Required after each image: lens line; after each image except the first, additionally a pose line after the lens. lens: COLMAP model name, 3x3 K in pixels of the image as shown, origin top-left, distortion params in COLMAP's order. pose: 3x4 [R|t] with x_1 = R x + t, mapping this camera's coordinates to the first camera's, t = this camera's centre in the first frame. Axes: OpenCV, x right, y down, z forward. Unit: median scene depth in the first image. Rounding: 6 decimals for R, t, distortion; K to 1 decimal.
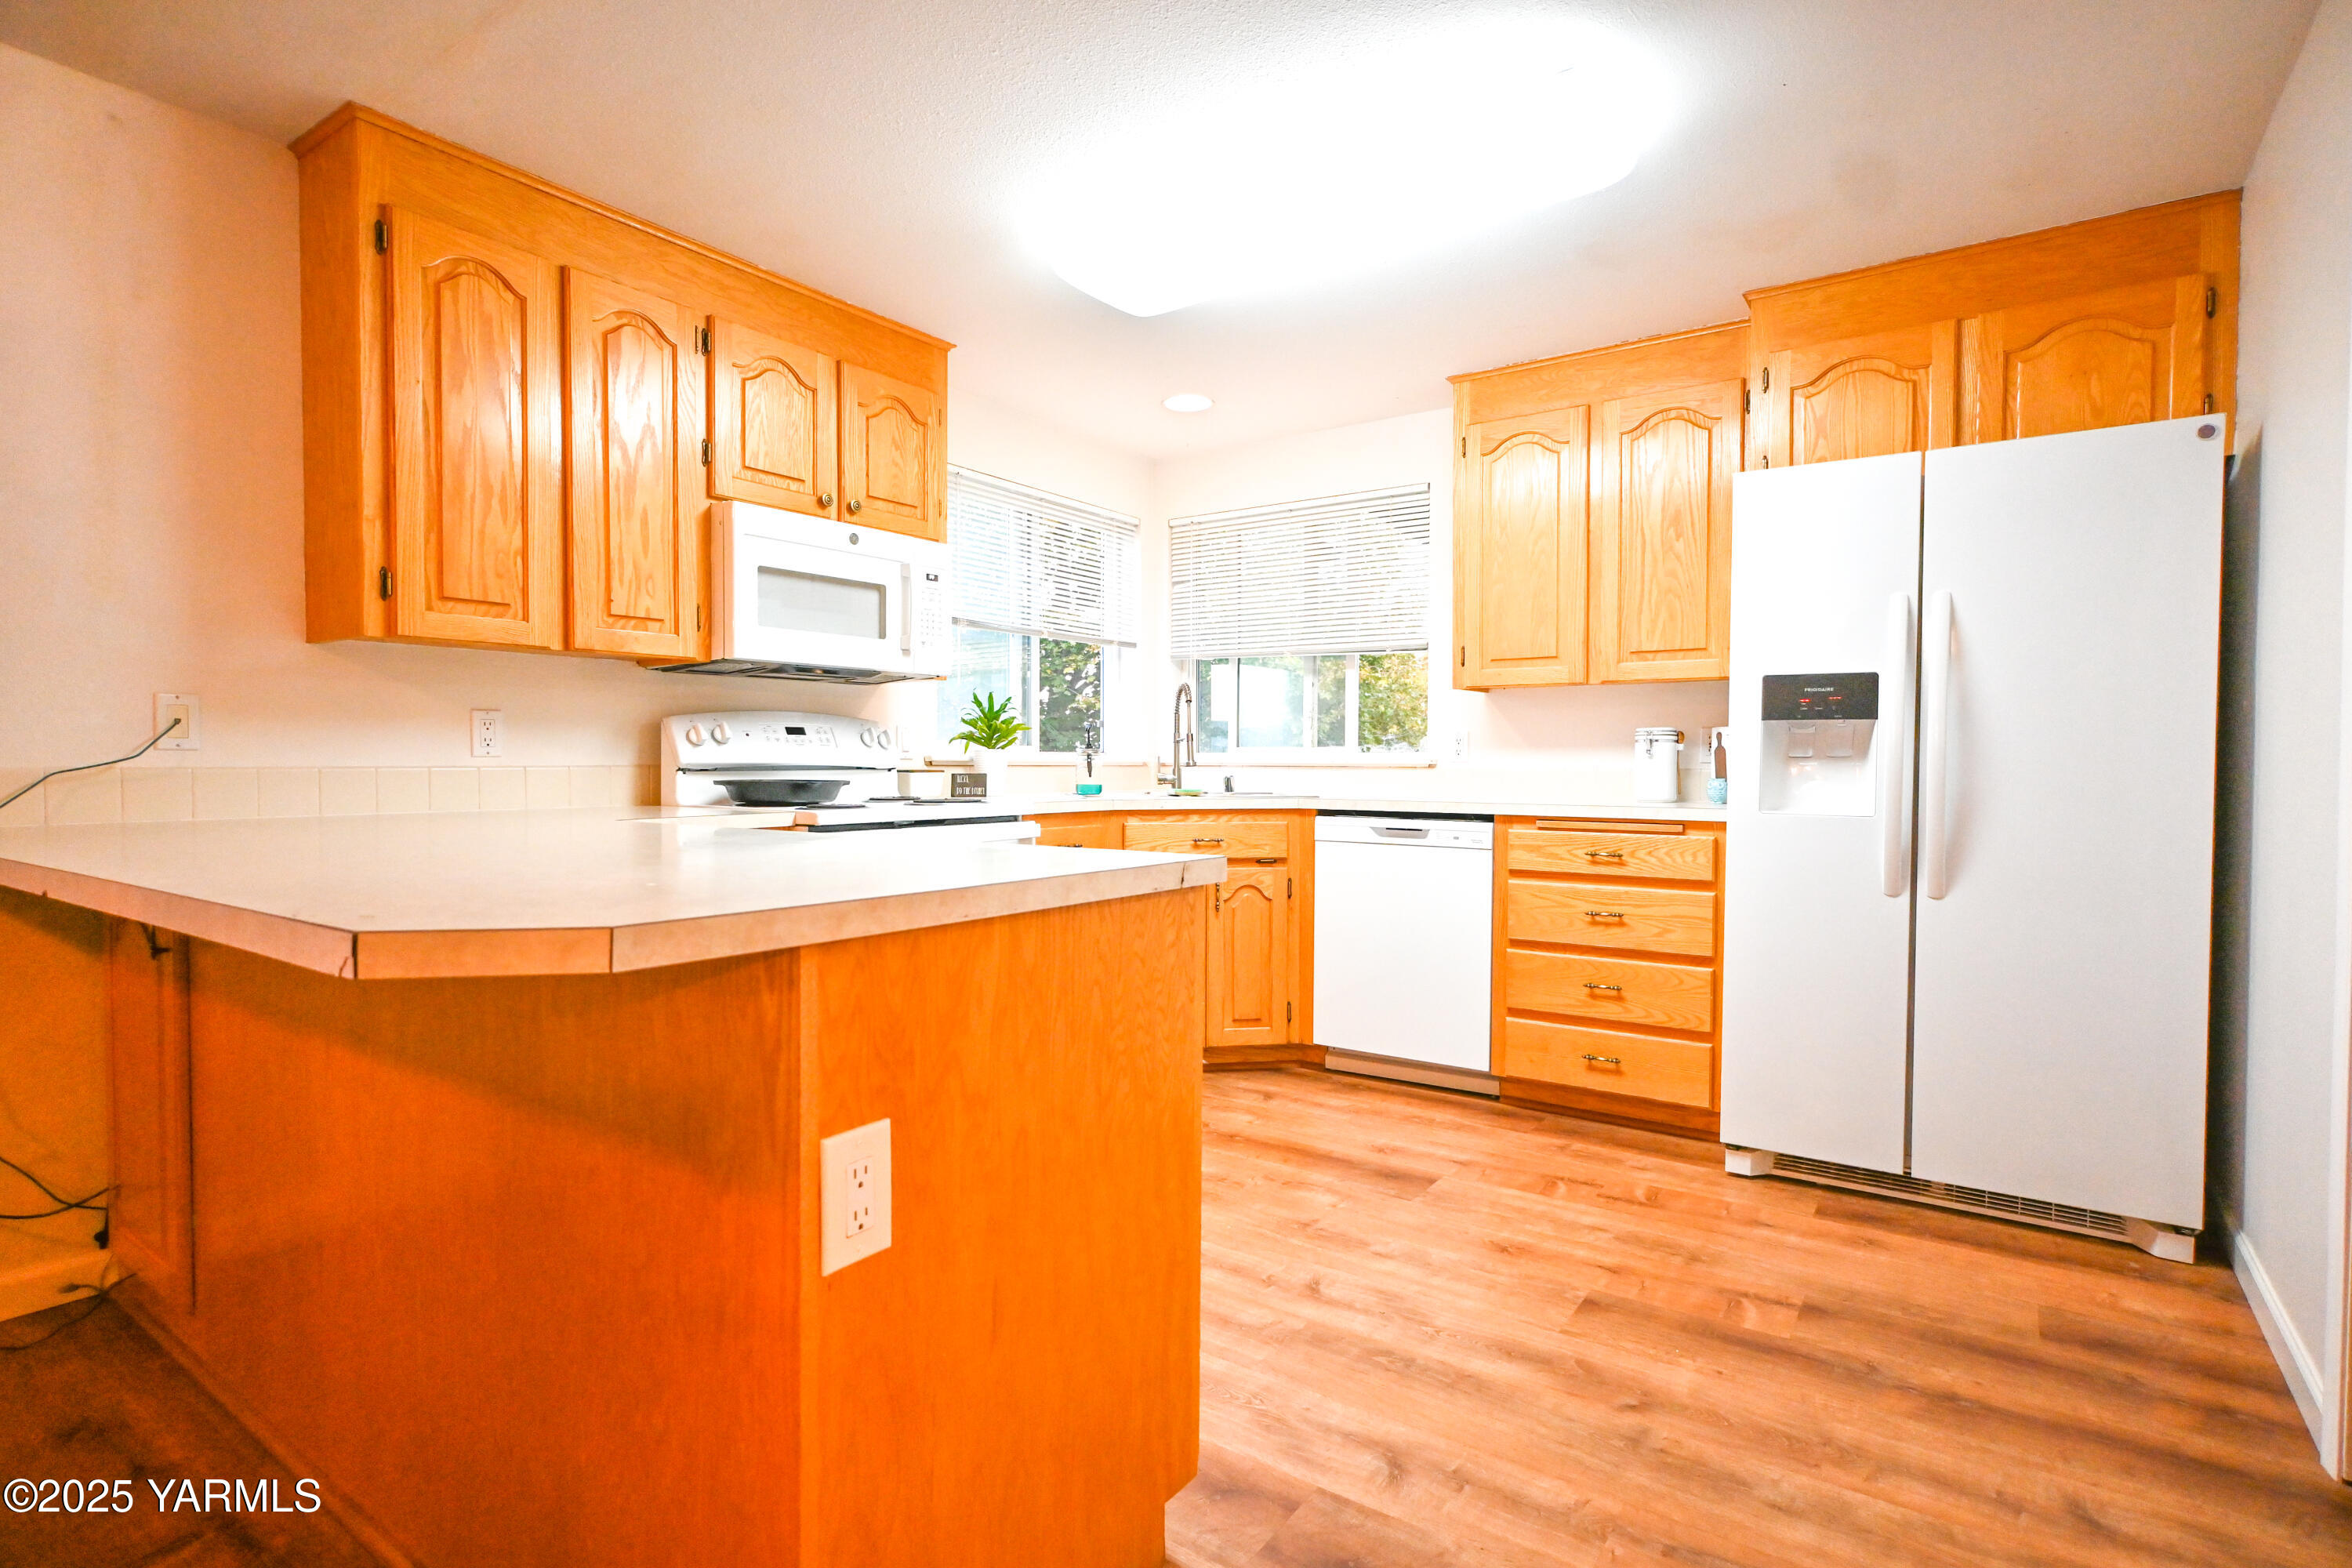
lens RADIAL K [[1160.3, 0, 1171.4], [0, 1160.3, 792.1], [0, 0, 1]] dist [-0.002572, 0.000706]
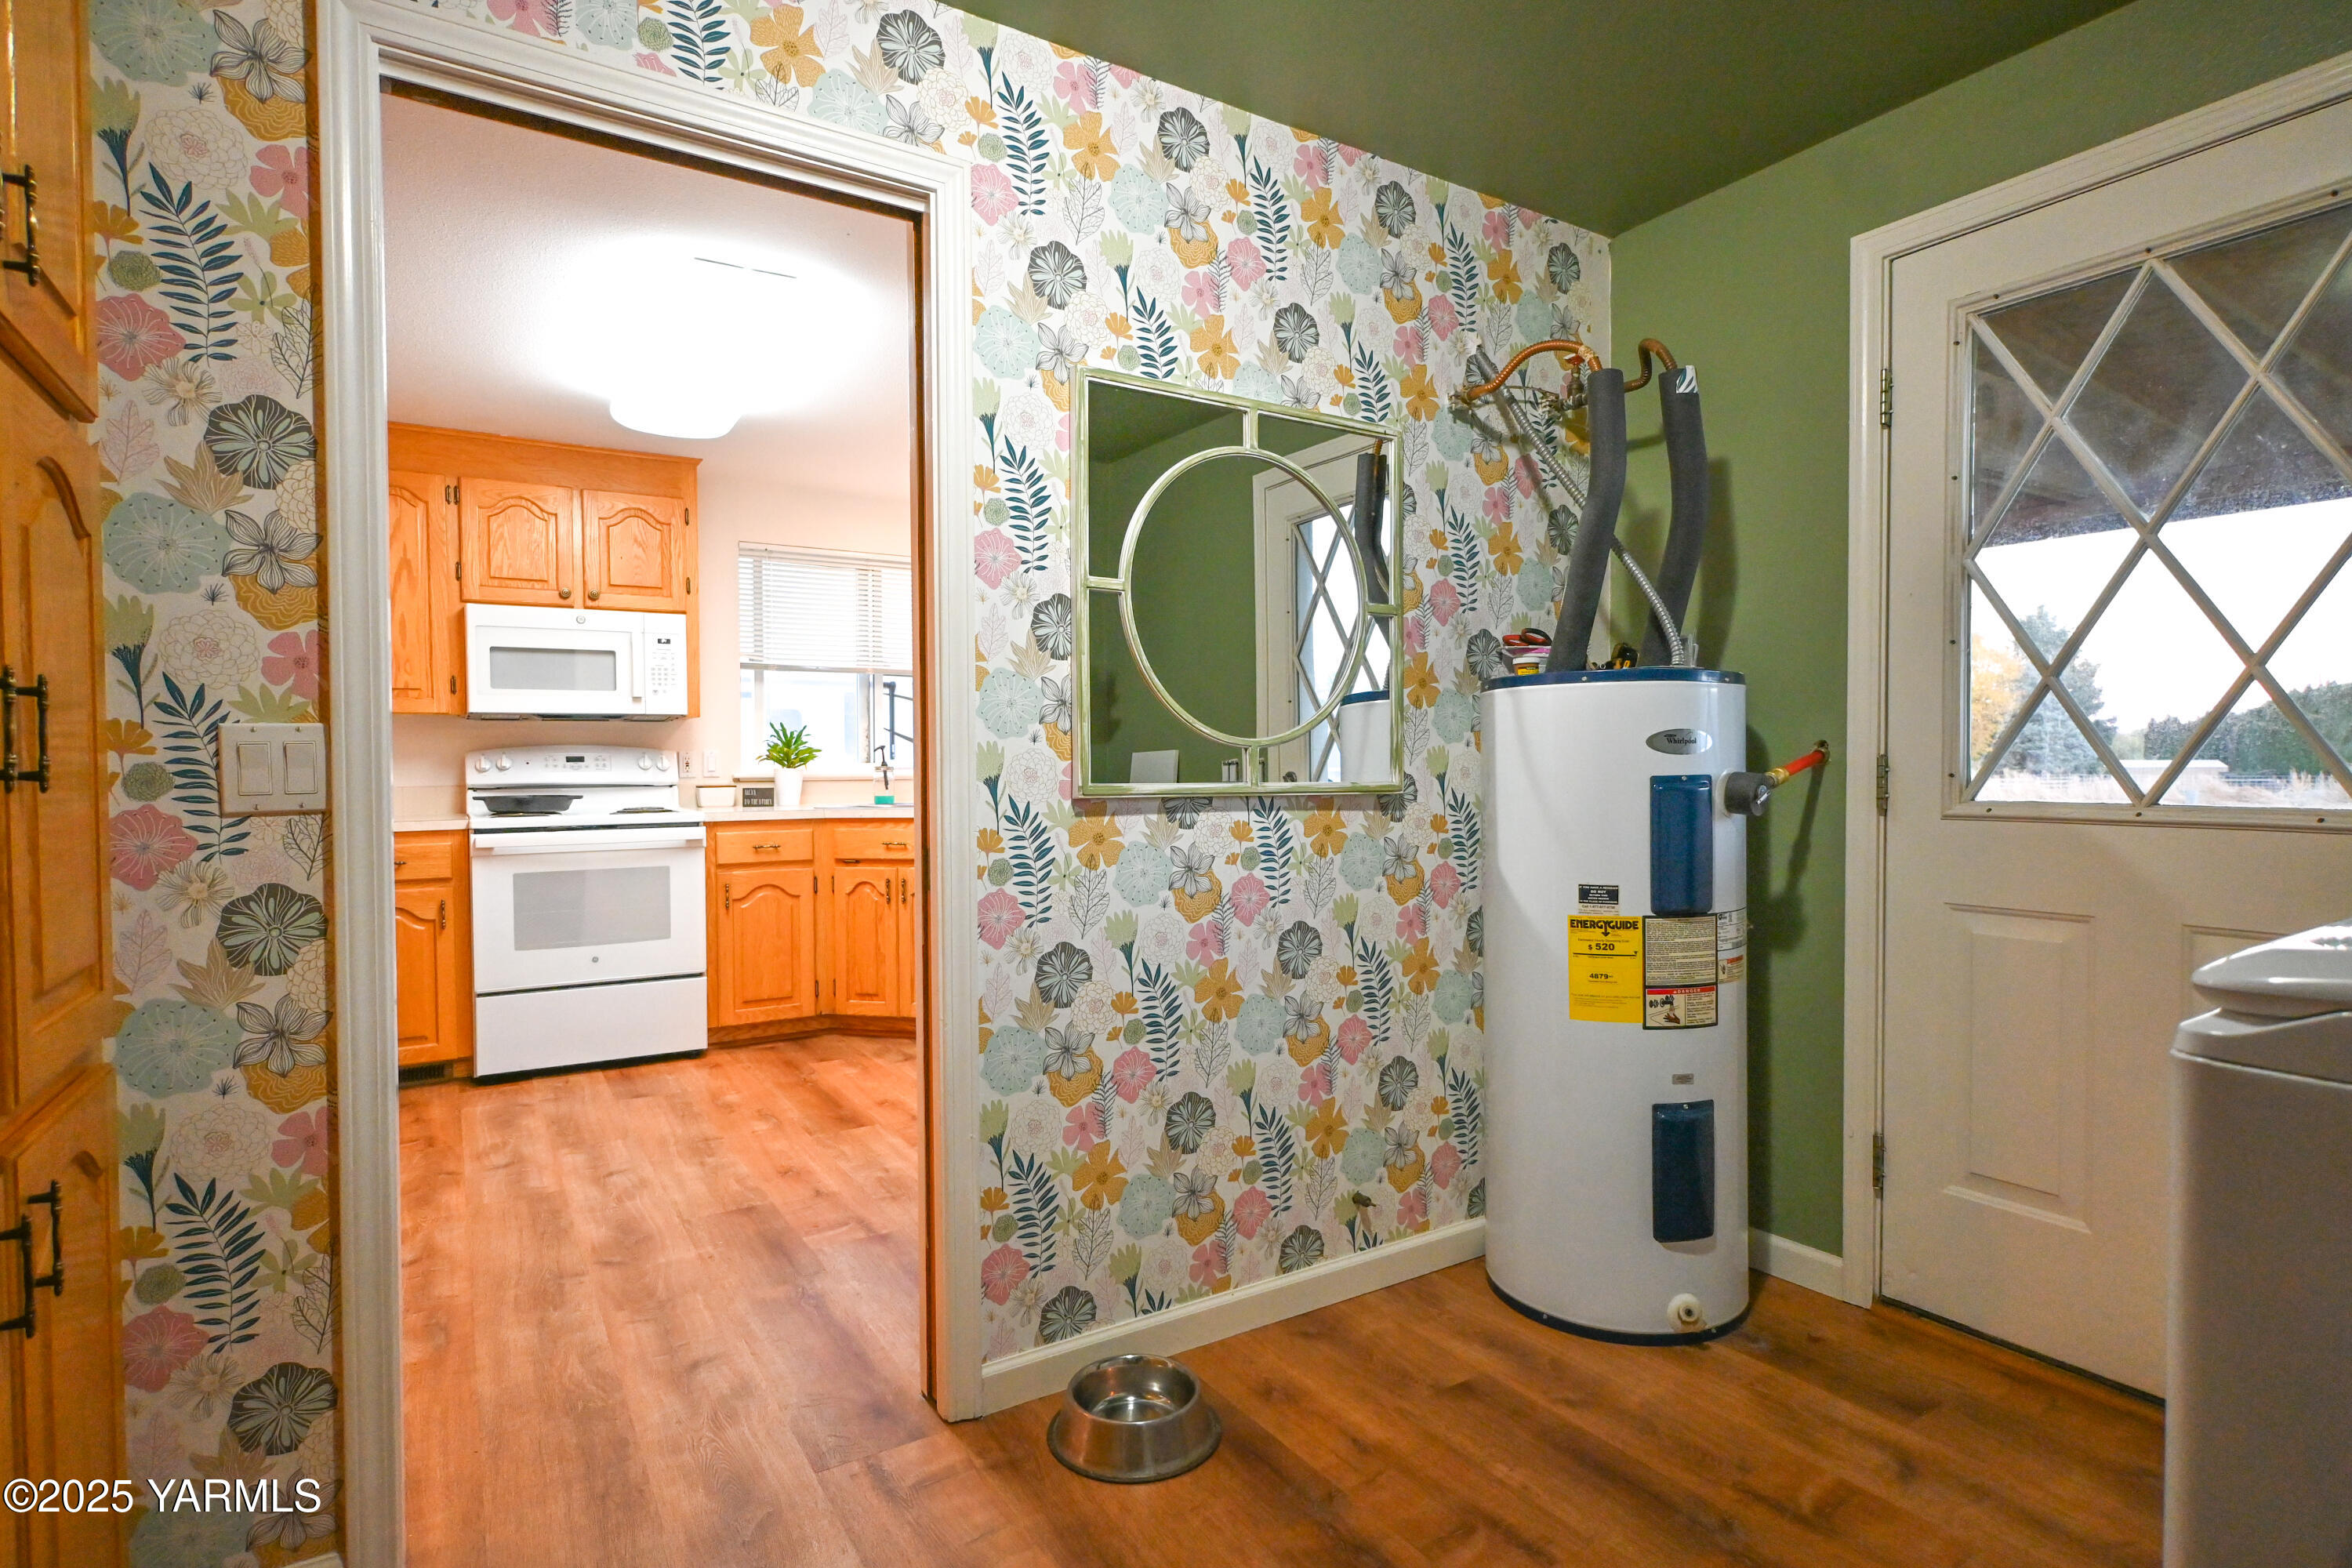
lens RADIAL K [[1177.9, 0, 1176.0], [0, 1177.9, 784.0], [0, 0, 1]] dist [-0.000519, 0.000169]
pose [[0.925267, -0.004715, -0.379288, 0.985868], [0.002464, 0.999976, -0.006422, -0.014797], [0.379309, 0.005007, 0.925256, -0.020648]]
